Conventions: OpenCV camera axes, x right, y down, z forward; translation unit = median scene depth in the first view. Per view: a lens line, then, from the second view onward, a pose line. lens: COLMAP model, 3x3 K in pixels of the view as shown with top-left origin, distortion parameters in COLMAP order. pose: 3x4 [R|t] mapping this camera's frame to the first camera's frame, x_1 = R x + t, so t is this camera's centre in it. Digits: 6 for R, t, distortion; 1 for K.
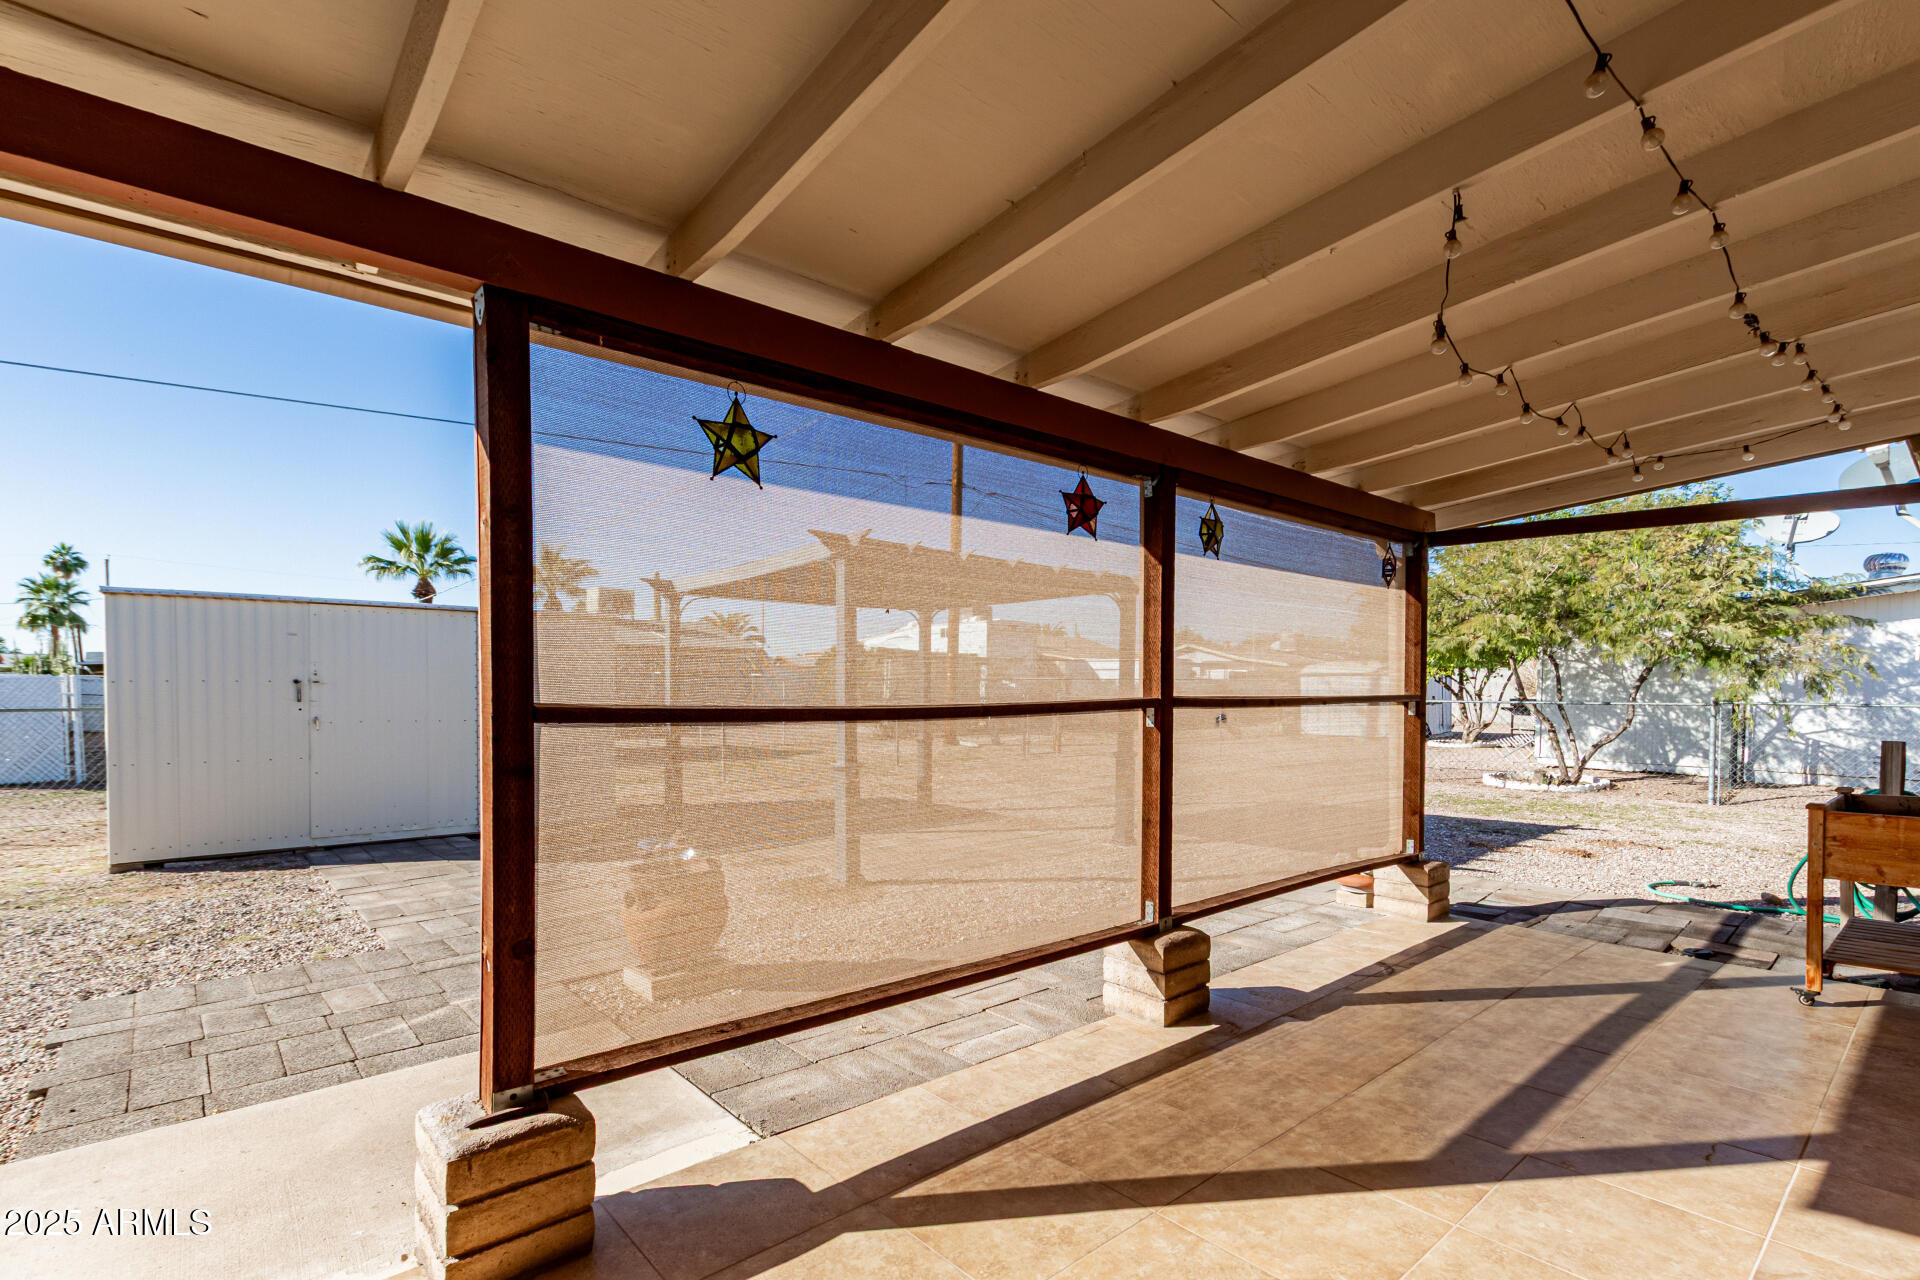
lens RADIAL K [[900.3, 0, 961.0], [0, 900.3, 677.0], [0, 0, 1]] dist [0.003139, -0.000470]
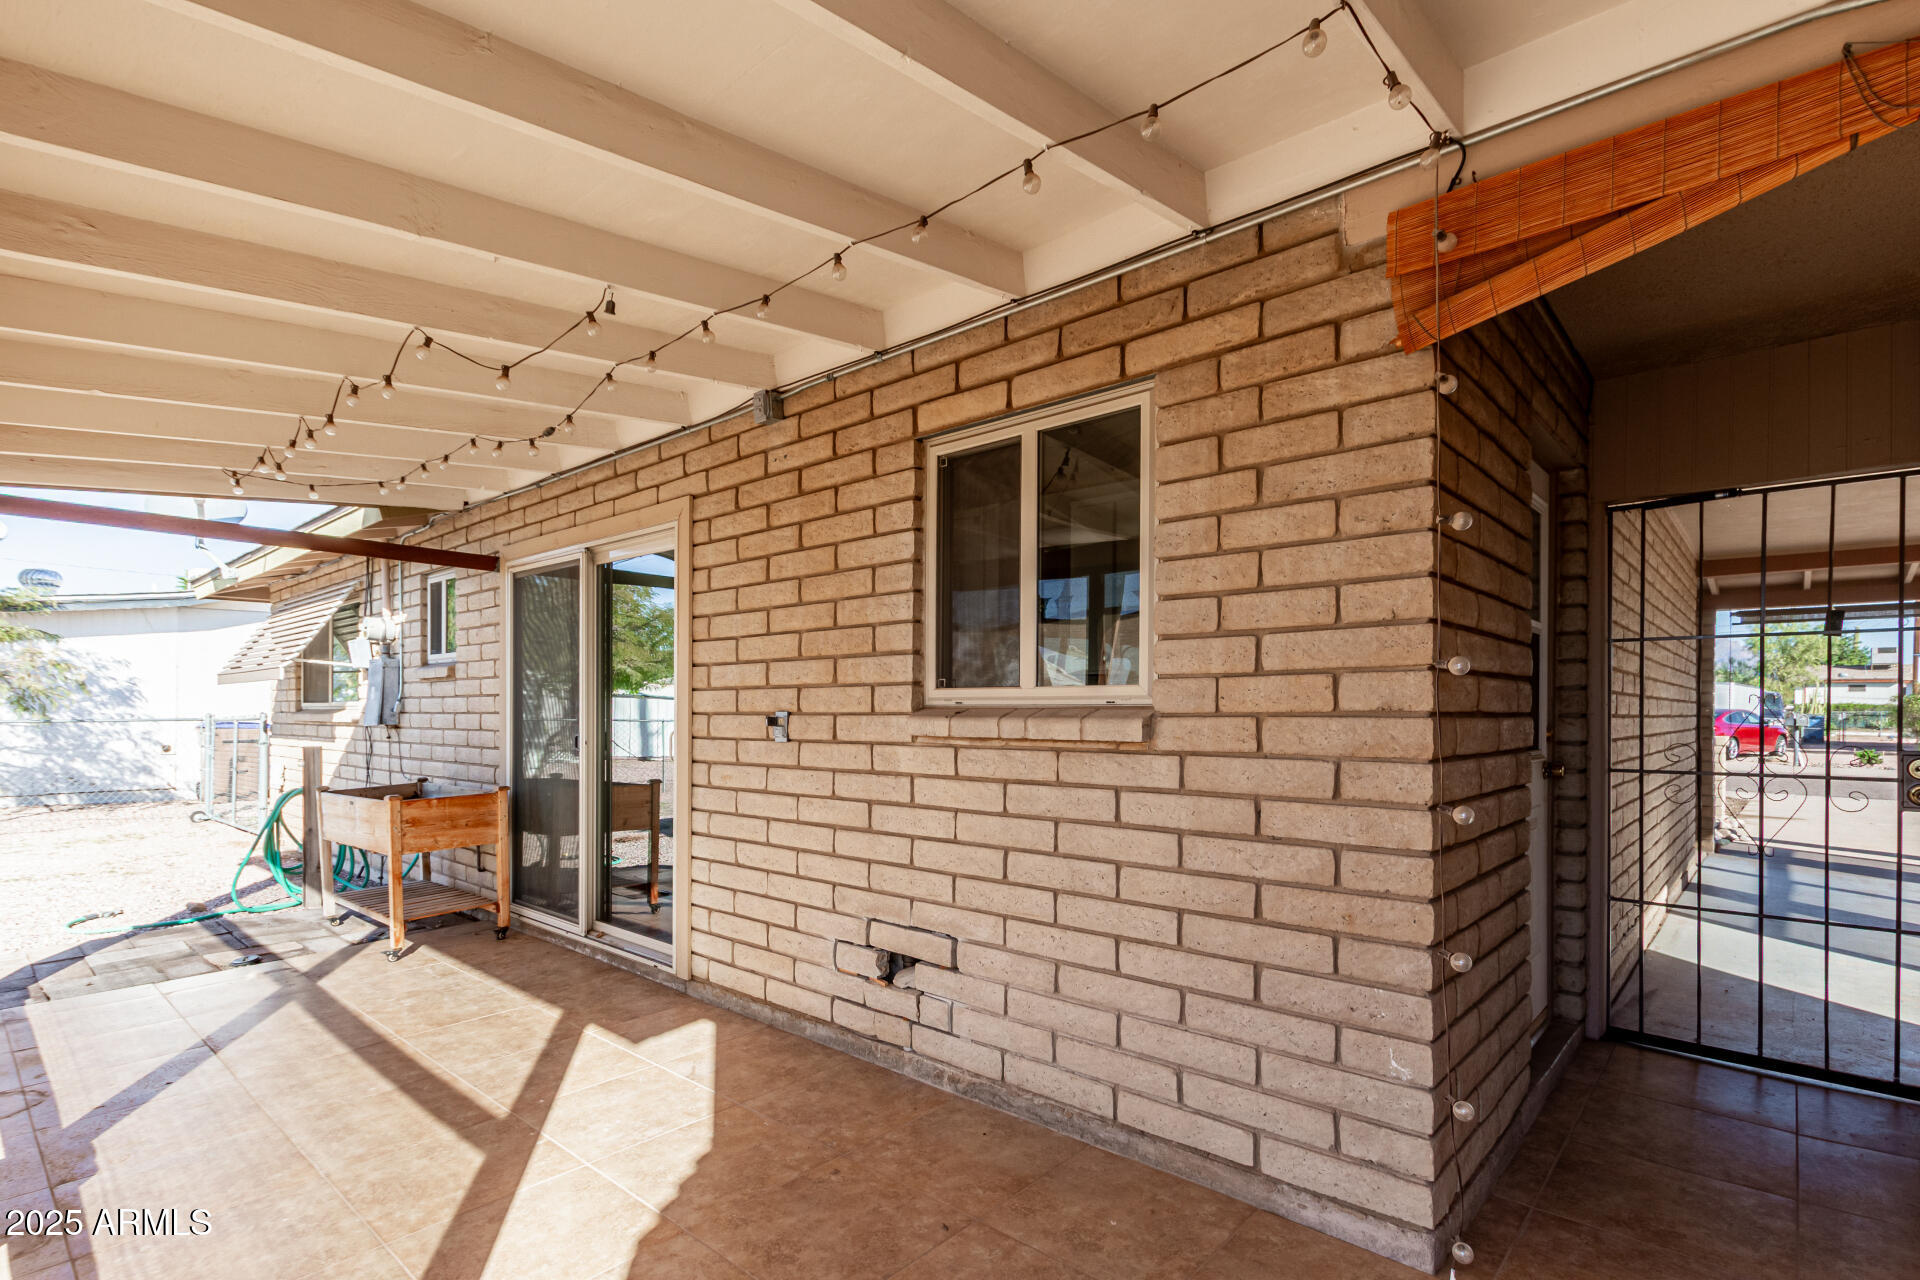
lens RADIAL K [[917.9, 0, 980.6], [0, 917.9, 680.0], [0, 0, 1]] dist [0.000627, -0.000382]
pose [[-0.136688, 0.020695, 0.990398, -0.354357], [-0.006863, 0.999738, -0.021838, 0.003087], [-0.990590, -0.009782, -0.136510, 0.332316]]
